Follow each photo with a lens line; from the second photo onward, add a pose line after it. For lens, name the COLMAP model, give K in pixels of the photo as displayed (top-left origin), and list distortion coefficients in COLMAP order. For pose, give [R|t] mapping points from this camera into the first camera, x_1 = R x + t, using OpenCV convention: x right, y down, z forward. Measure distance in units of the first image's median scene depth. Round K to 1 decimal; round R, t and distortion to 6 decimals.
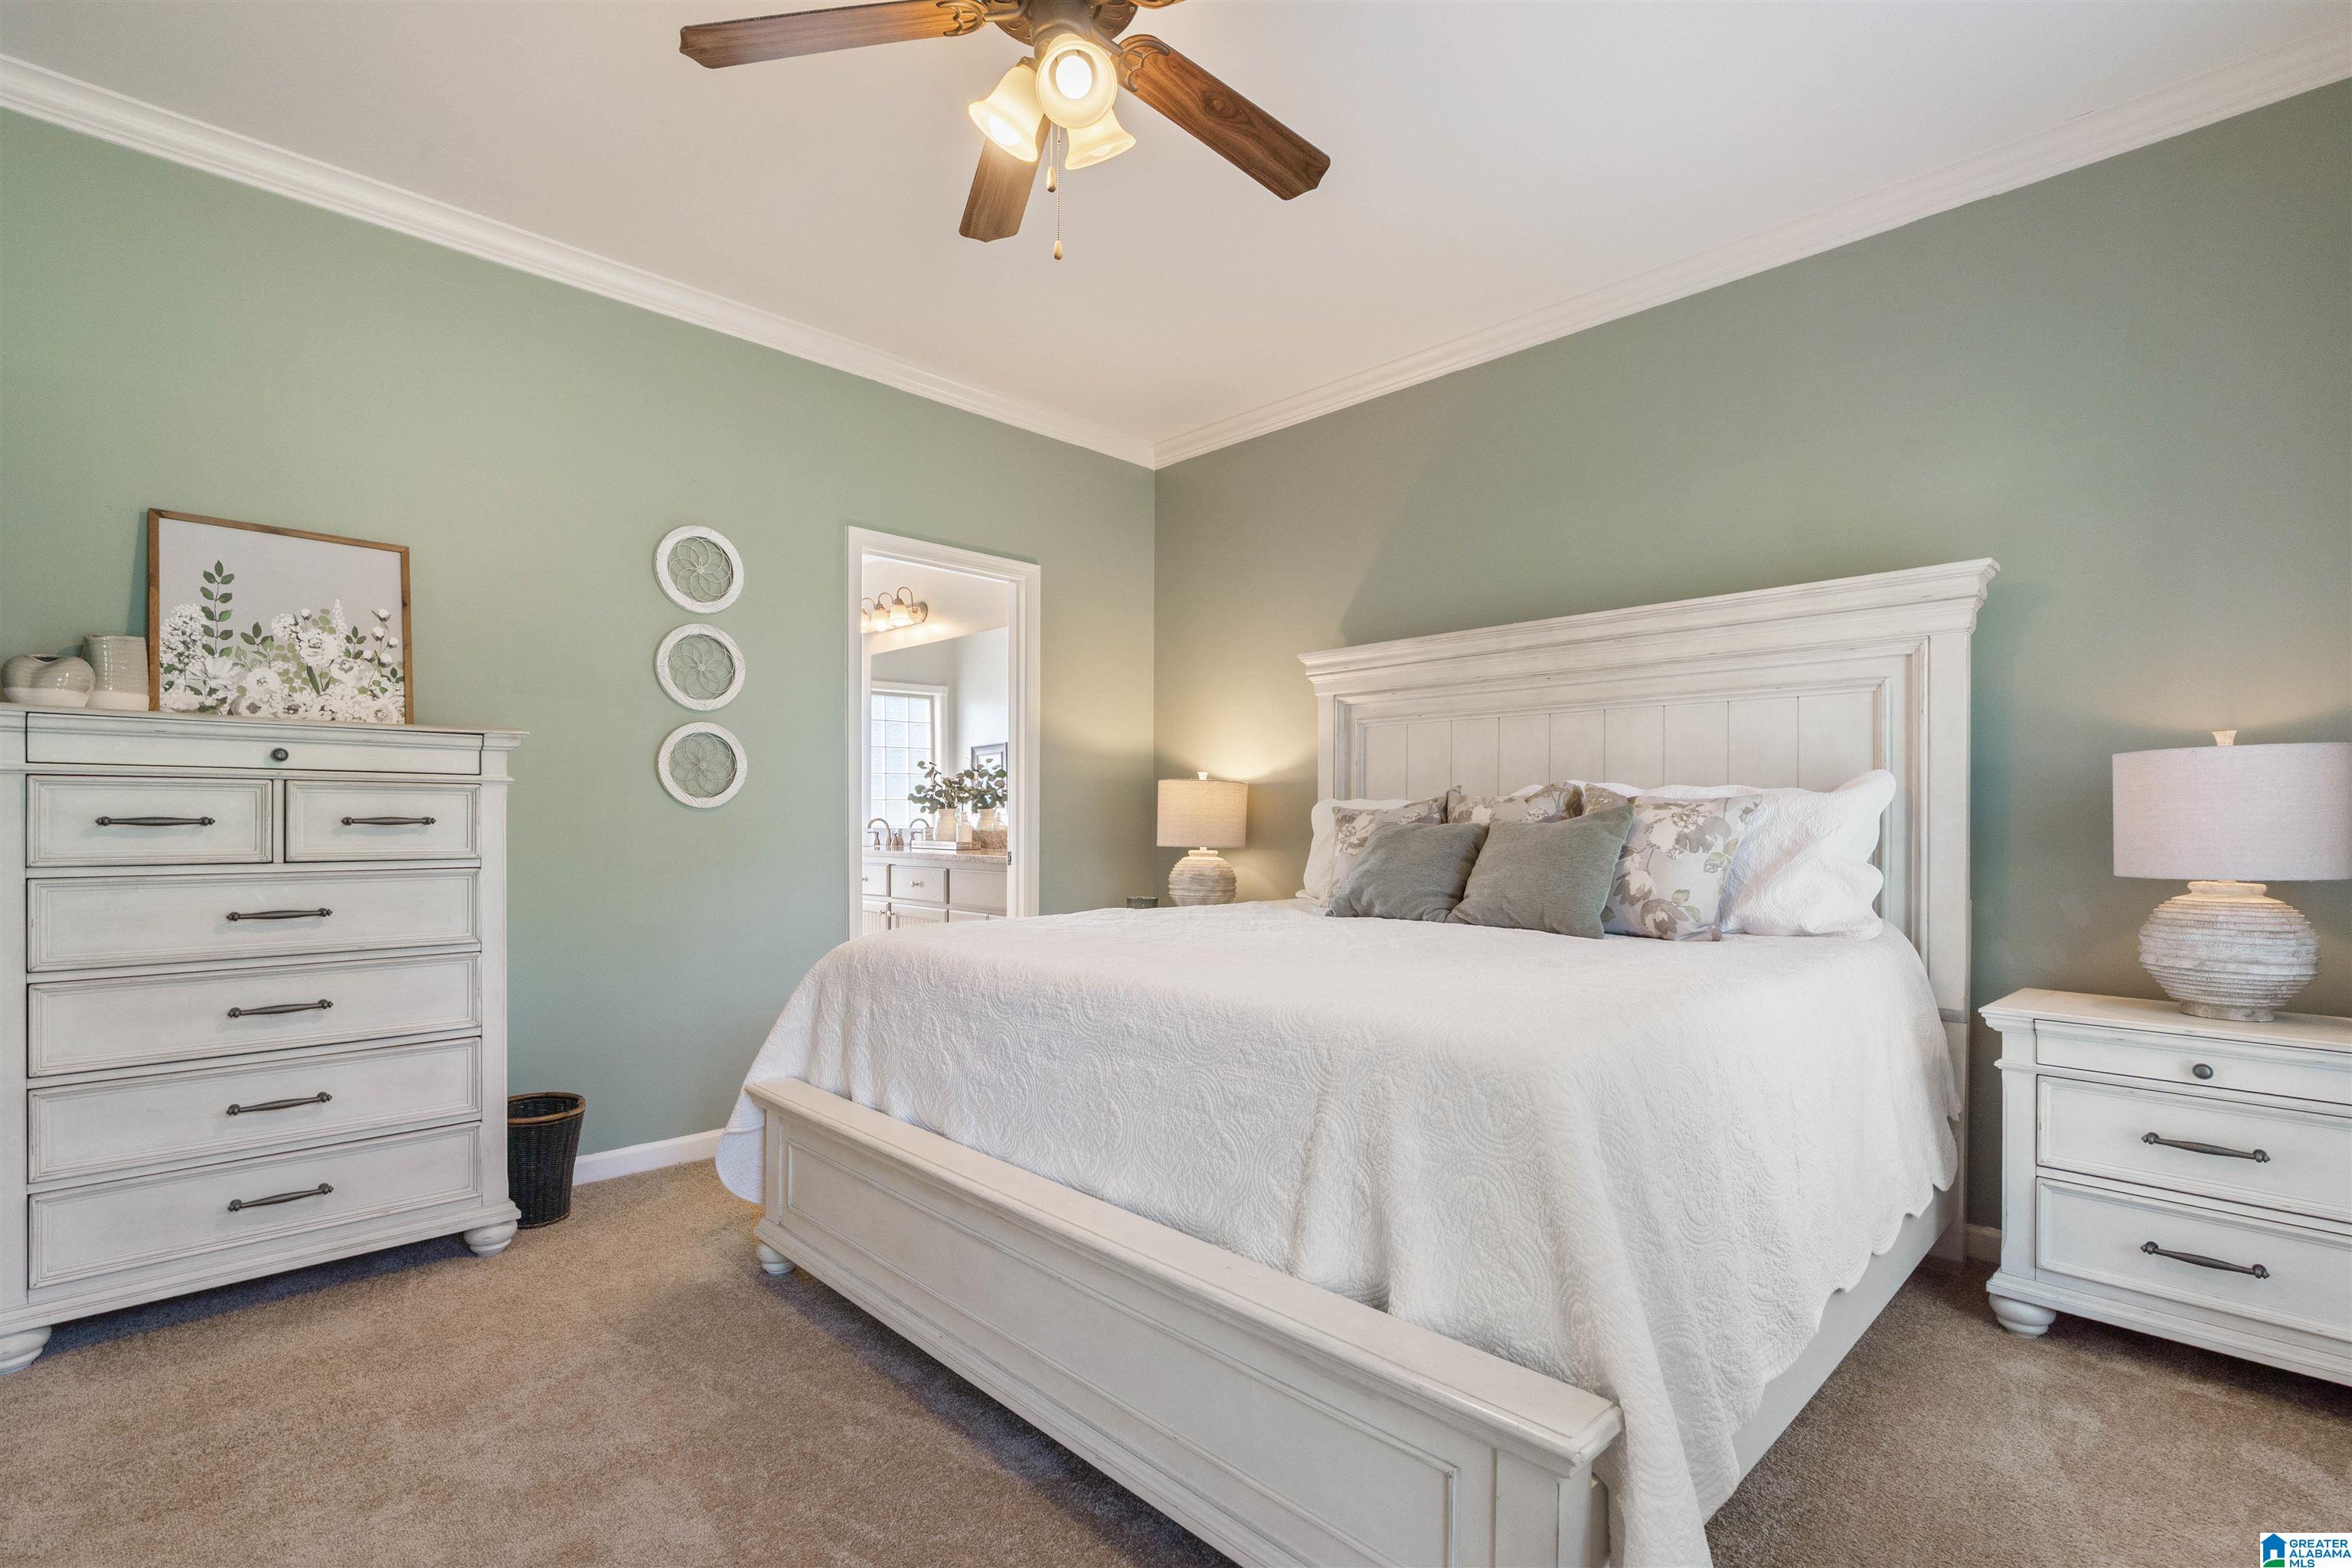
lens RADIAL K [[1083.6, 0, 1167.4], [0, 1083.6, 820.3], [0, 0, 1]] dist [-0.019071, -0.000028]
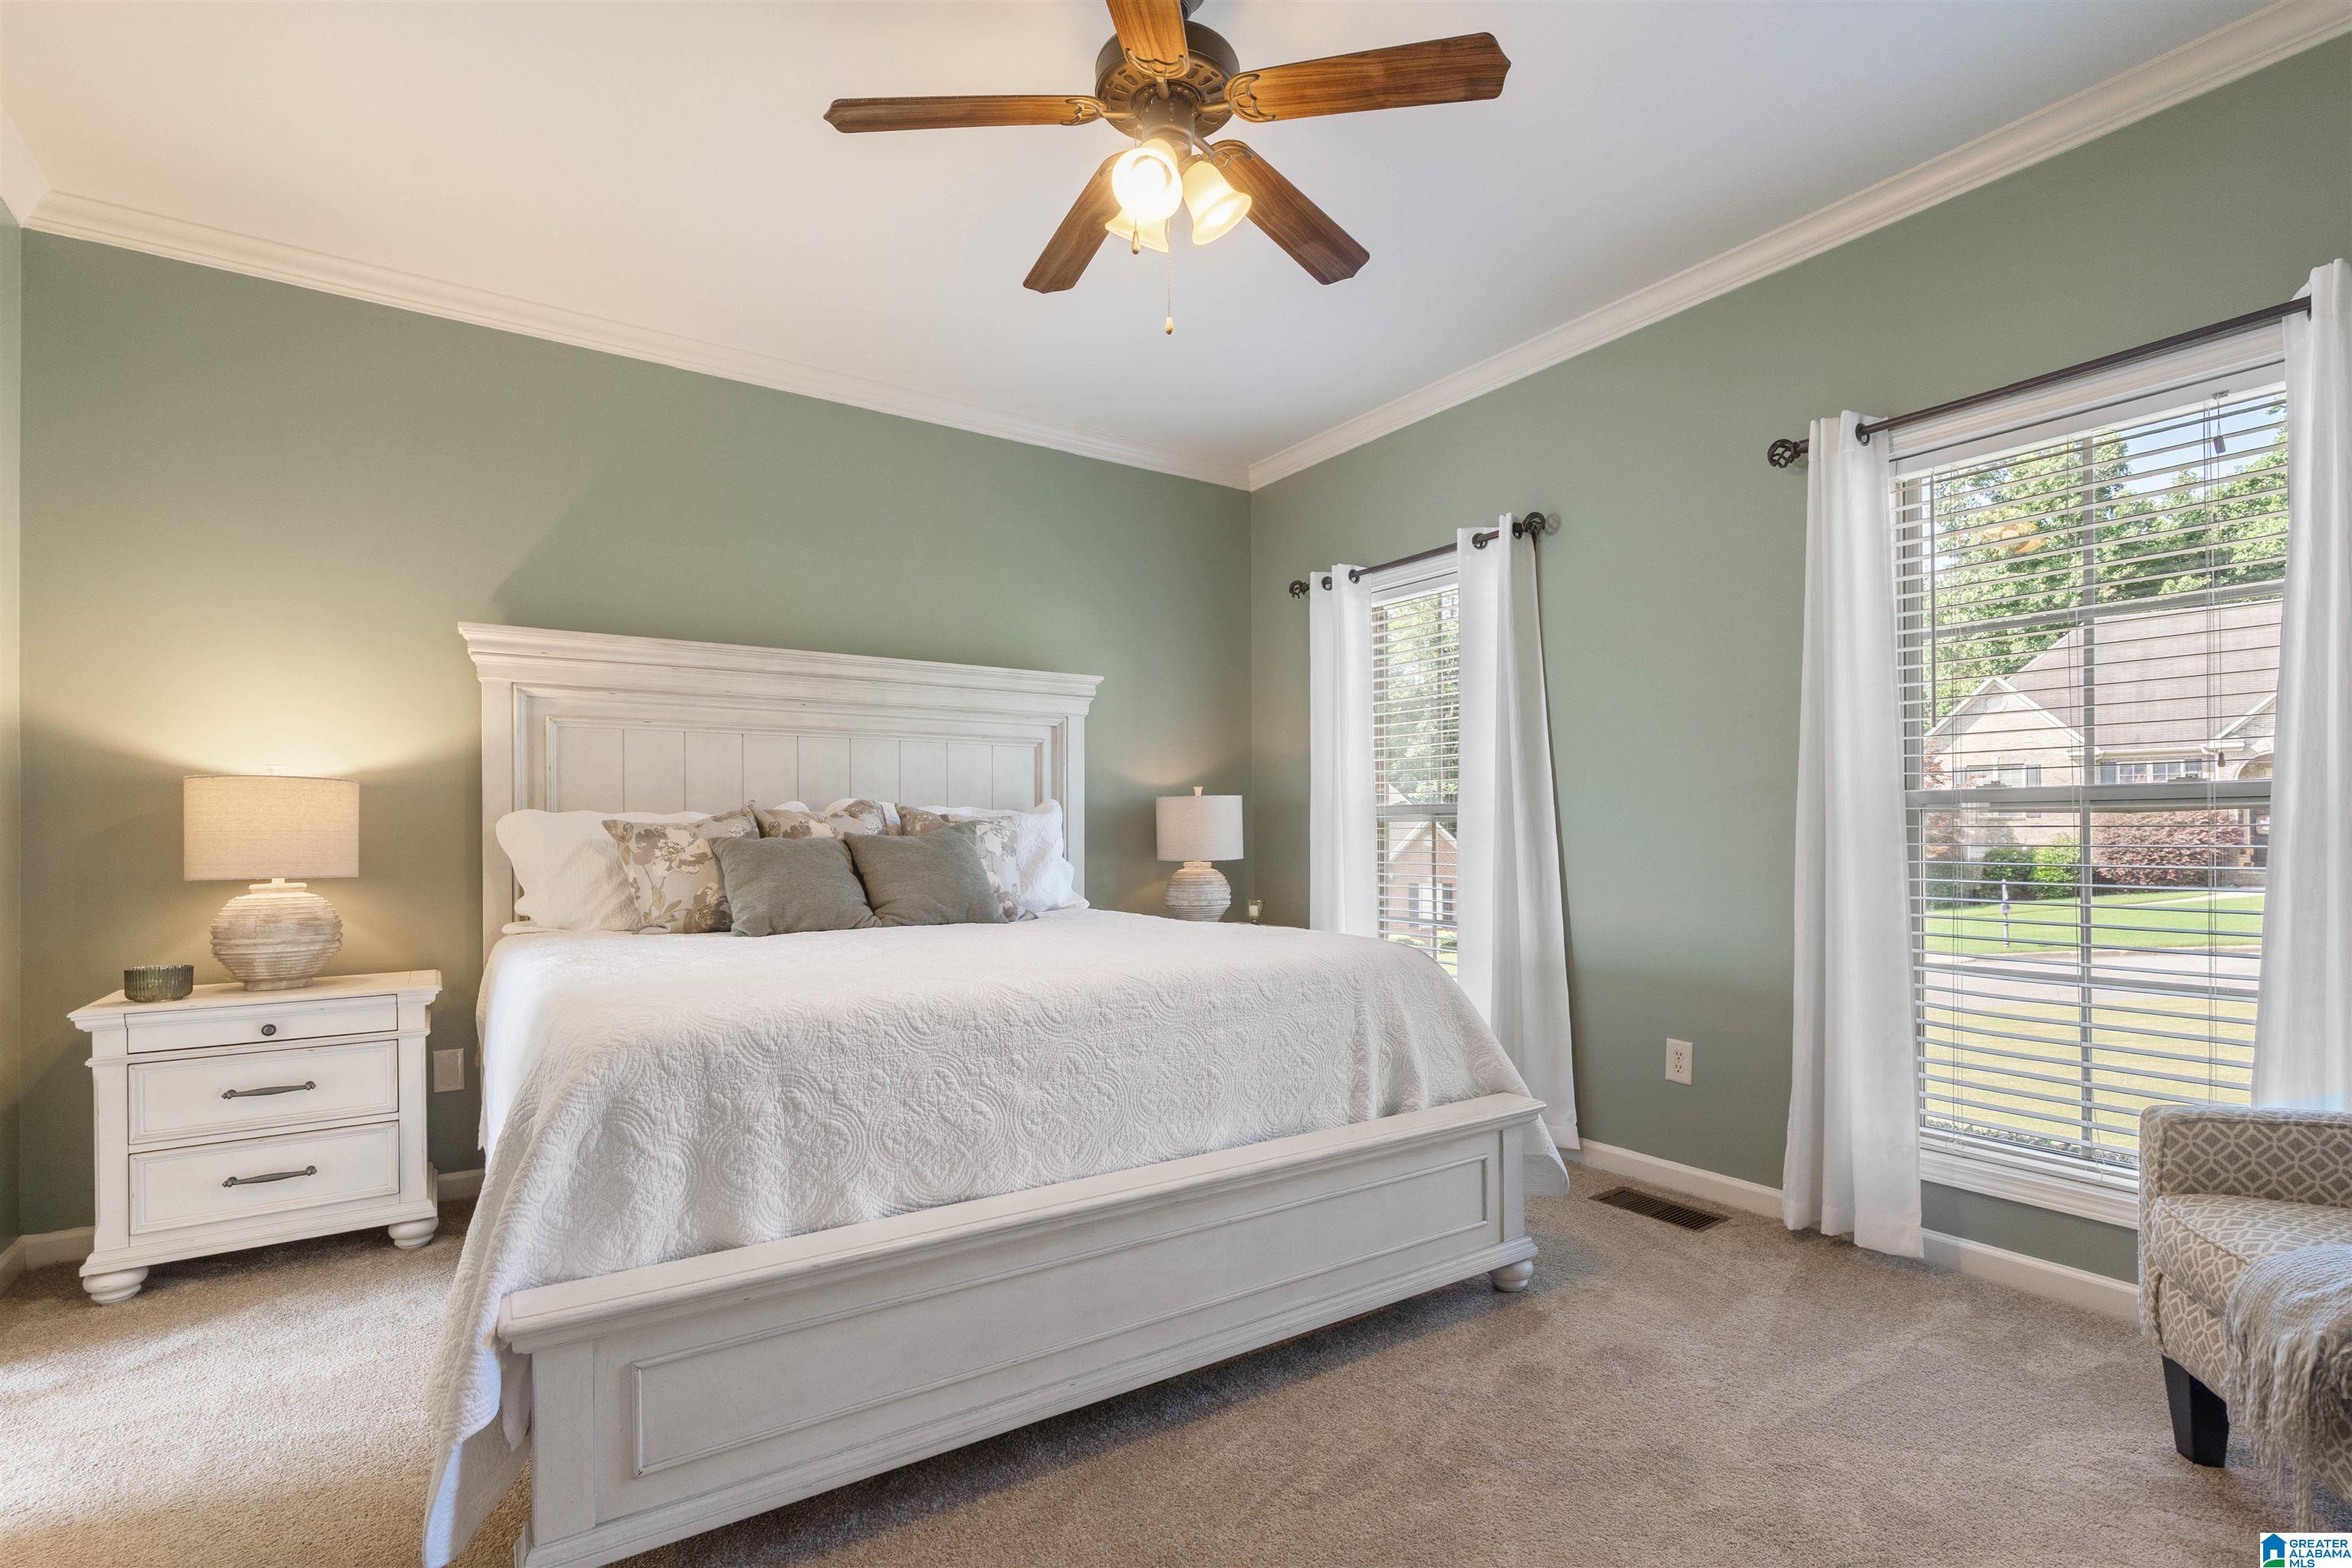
lens RADIAL K [[1083.6, 0, 1167.4], [0, 1083.6, 820.3], [0, 0, 1]] dist [-0.019071, -0.000028]
pose [[0.184167, 0.007051, 0.982870, -0.833766], [0.005278, 0.999953, -0.008163, -0.003571], [-0.982881, 0.006691, 0.184121, 0.551600]]
